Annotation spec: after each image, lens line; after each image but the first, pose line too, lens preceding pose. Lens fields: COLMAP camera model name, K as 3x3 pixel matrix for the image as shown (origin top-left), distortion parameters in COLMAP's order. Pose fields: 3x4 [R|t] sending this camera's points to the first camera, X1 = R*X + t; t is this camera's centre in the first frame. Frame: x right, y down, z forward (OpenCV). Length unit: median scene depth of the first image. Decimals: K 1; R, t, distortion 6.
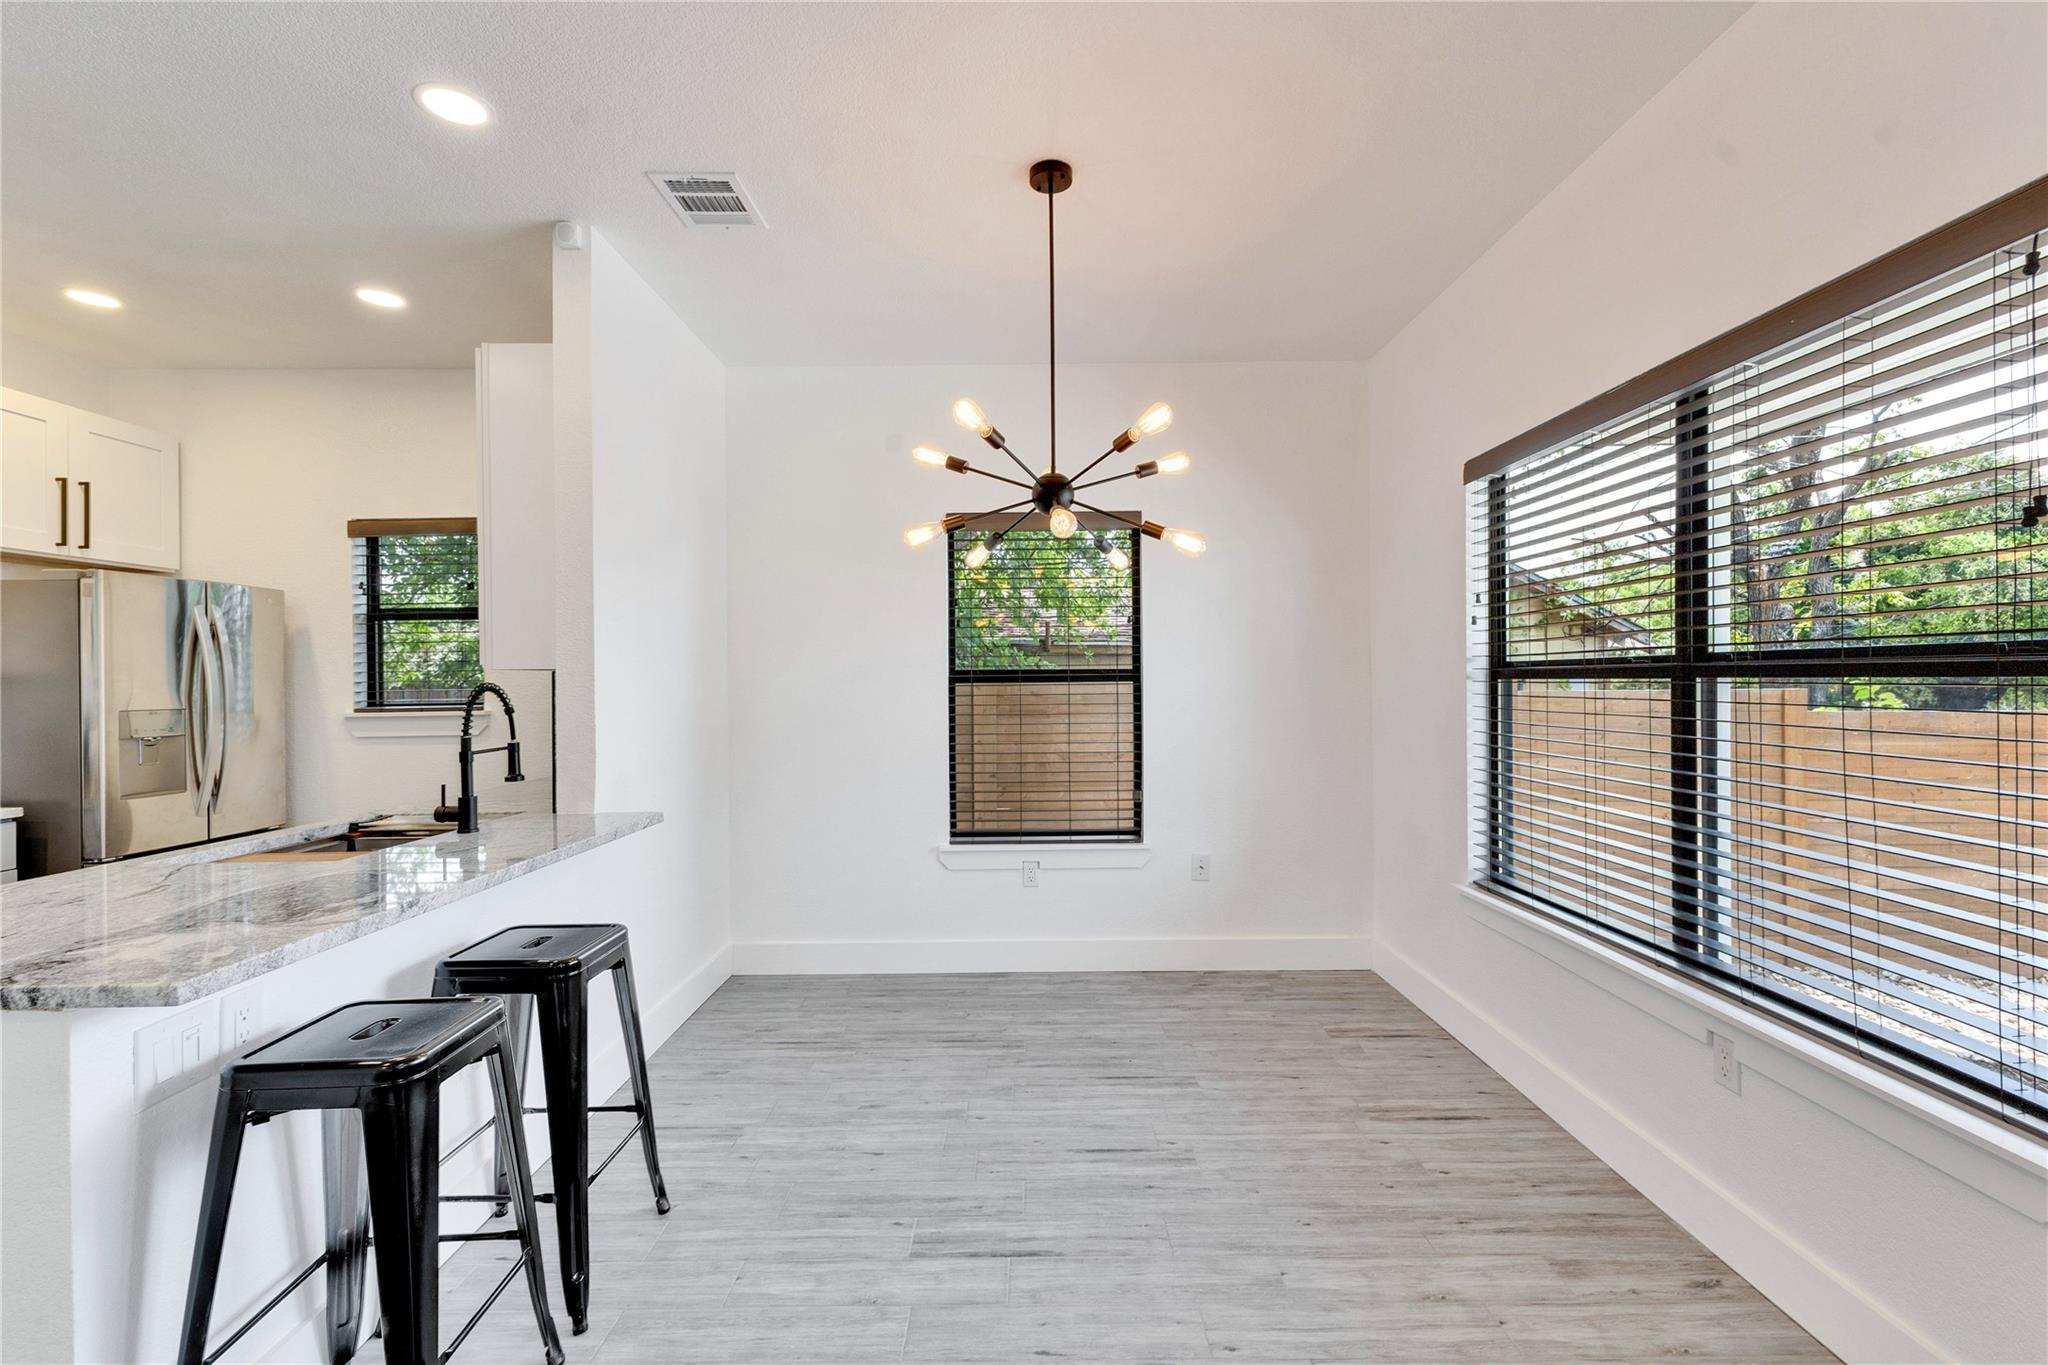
lens RADIAL K [[874.1, 0, 1026.3], [0, 874.1, 679.8], [0, 0, 1]] dist [0.008688, -0.003417]
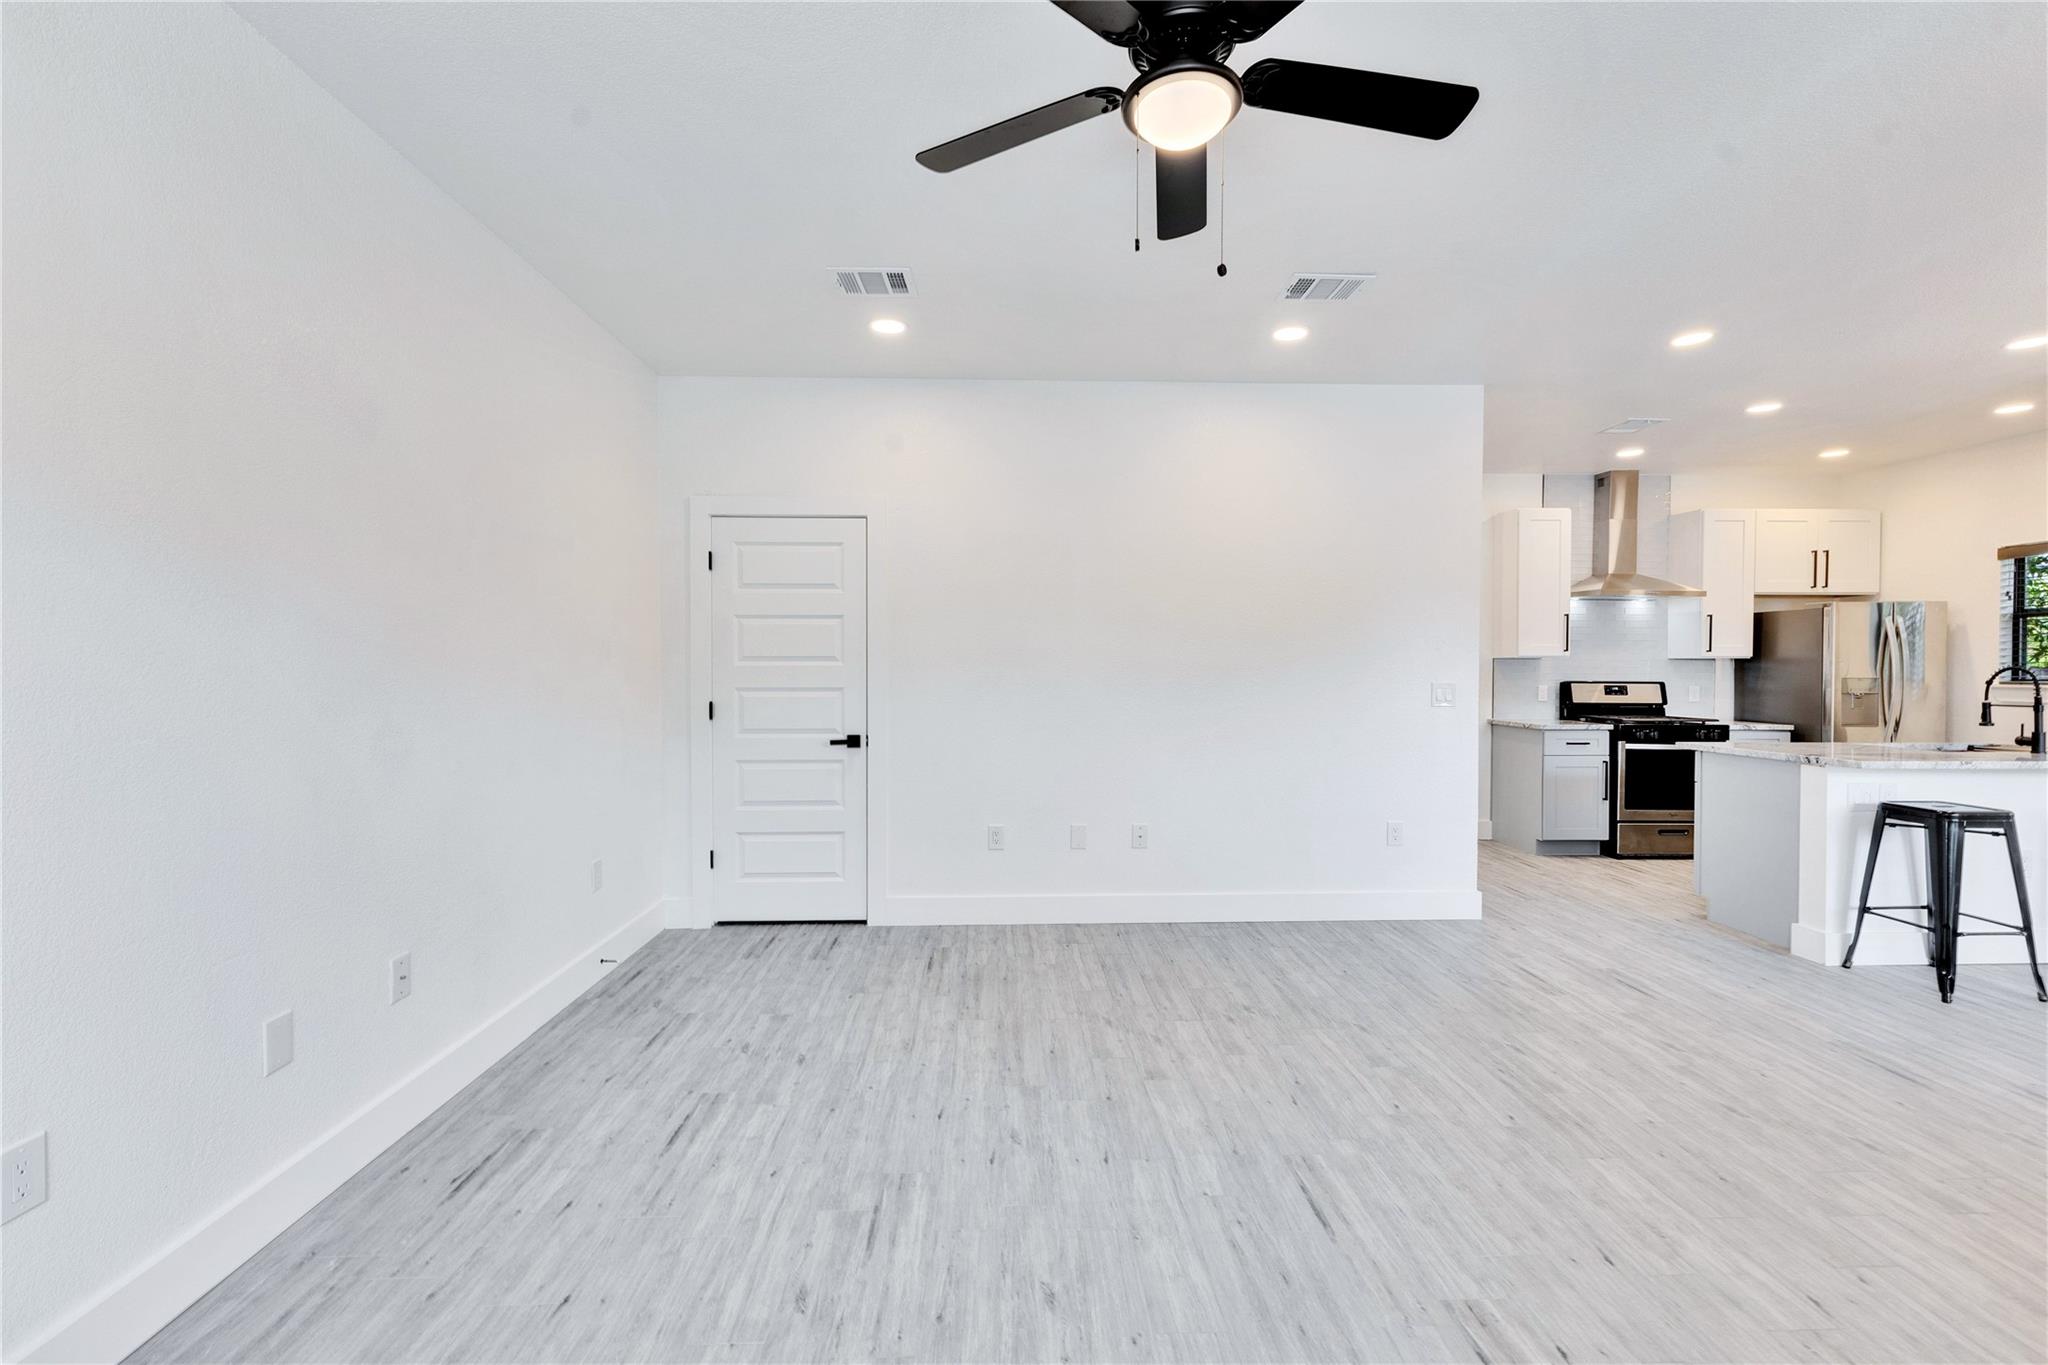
lens RADIAL K [[874.1, 0, 1015.2], [0, 874.1, 683.7], [0, 0, 1]] dist [0.008688, -0.003417]
pose [[0.017660, 0.029083, -0.999421, 0.706778], [0.001450, 0.999575, 0.029114, -0.007914], [0.999843, -0.001963, 0.017610, -0.695474]]
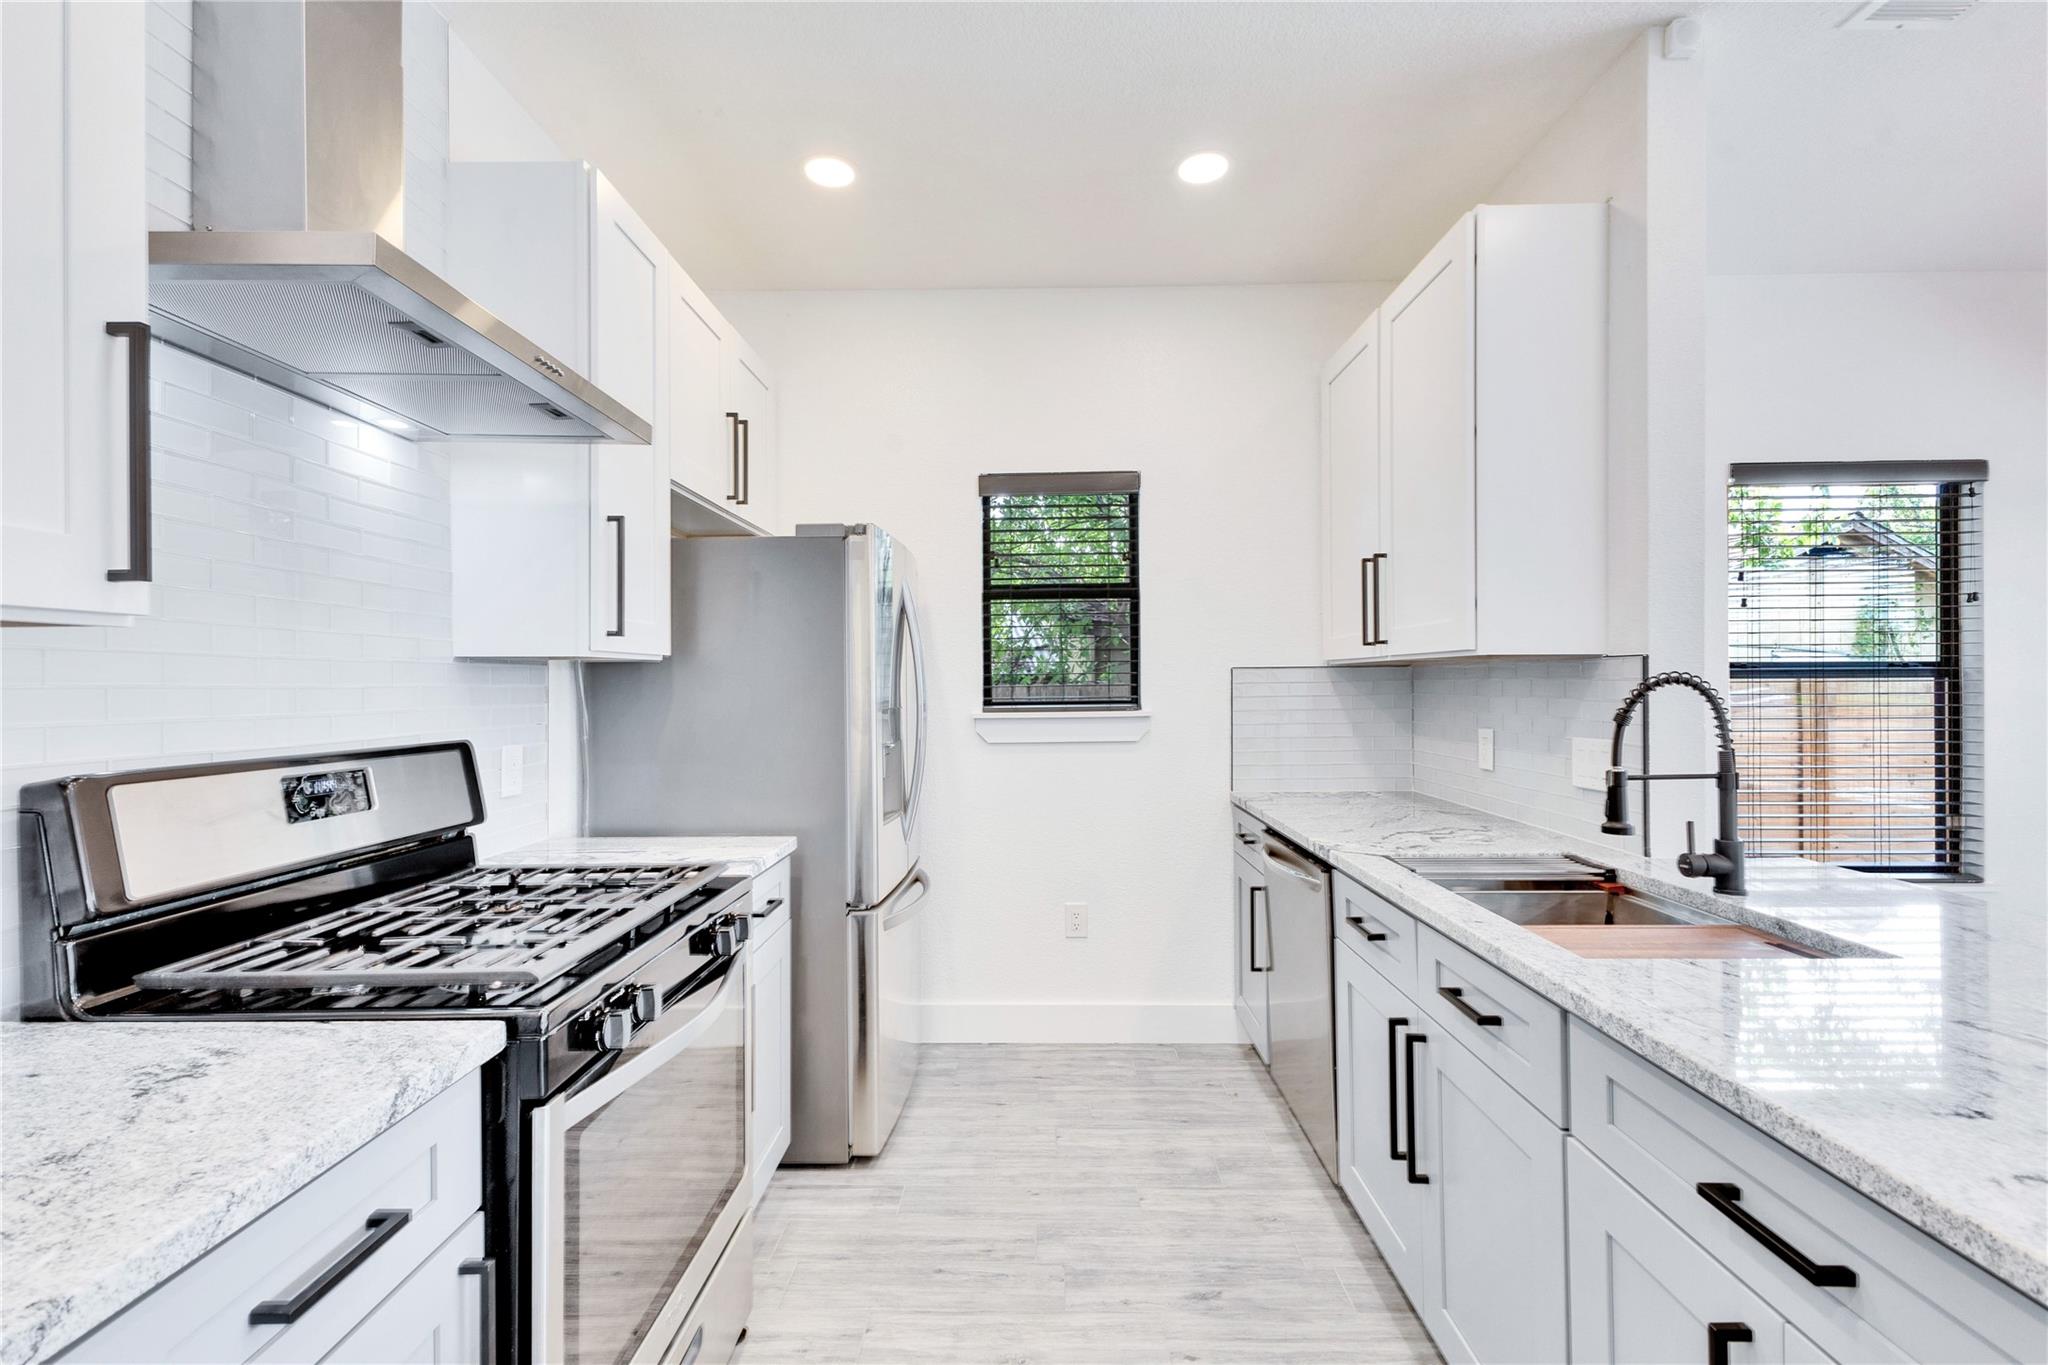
lens RADIAL K [[874.1, 0, 1022.8], [0, 874.1, 686.0], [0, 0, 1]] dist [0.008688, -0.003417]
pose [[0.999926, 0.002867, -0.011833, -0.817289], [-0.002795, 0.999978, 0.006065, 0.008563], [0.011850, -0.006031, 0.999912, 0.217707]]
